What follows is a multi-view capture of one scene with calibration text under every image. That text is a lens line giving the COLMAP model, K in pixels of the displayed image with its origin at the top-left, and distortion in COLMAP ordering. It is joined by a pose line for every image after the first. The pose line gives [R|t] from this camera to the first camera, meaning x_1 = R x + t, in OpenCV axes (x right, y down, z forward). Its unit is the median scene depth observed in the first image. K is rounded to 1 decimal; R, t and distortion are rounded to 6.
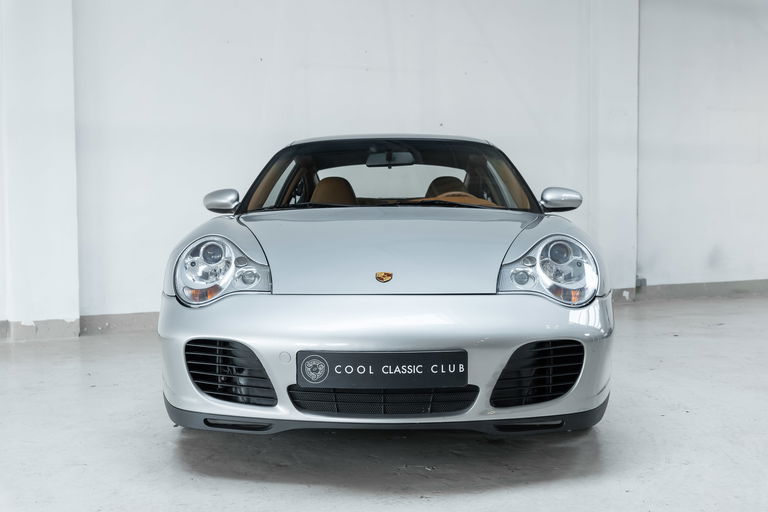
lens RADIAL K [[999.6, 0, 384.5], [0, 999.6, 255.0], [0, 0, 1]] dist [-0.003006, 0.000000]
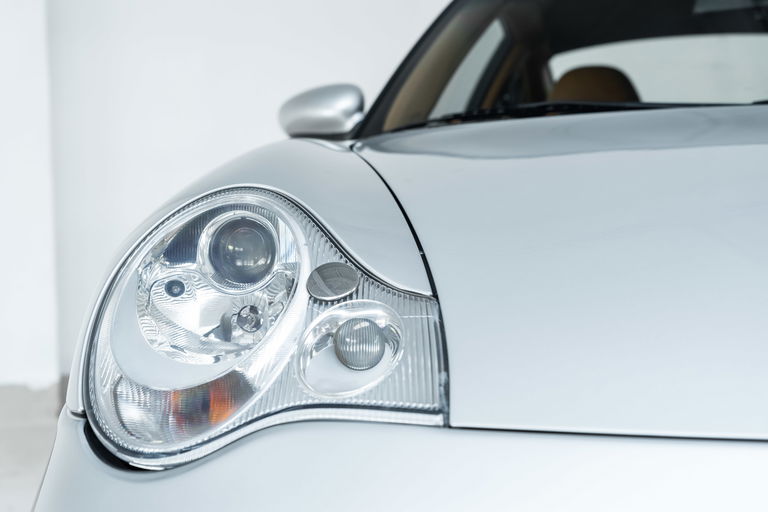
lens RADIAL K [[1541.9, 0, 384.3], [0, 1541.9, 255.9], [0, 0, 1]] dist [-0.025262, 0.000000]
pose [[0.987783, -0.008317, -0.155616, -0.063882], [0.009657, 0.999923, 0.007855, -0.003150], [0.155538, -0.009262, 0.987786, 0.577875]]
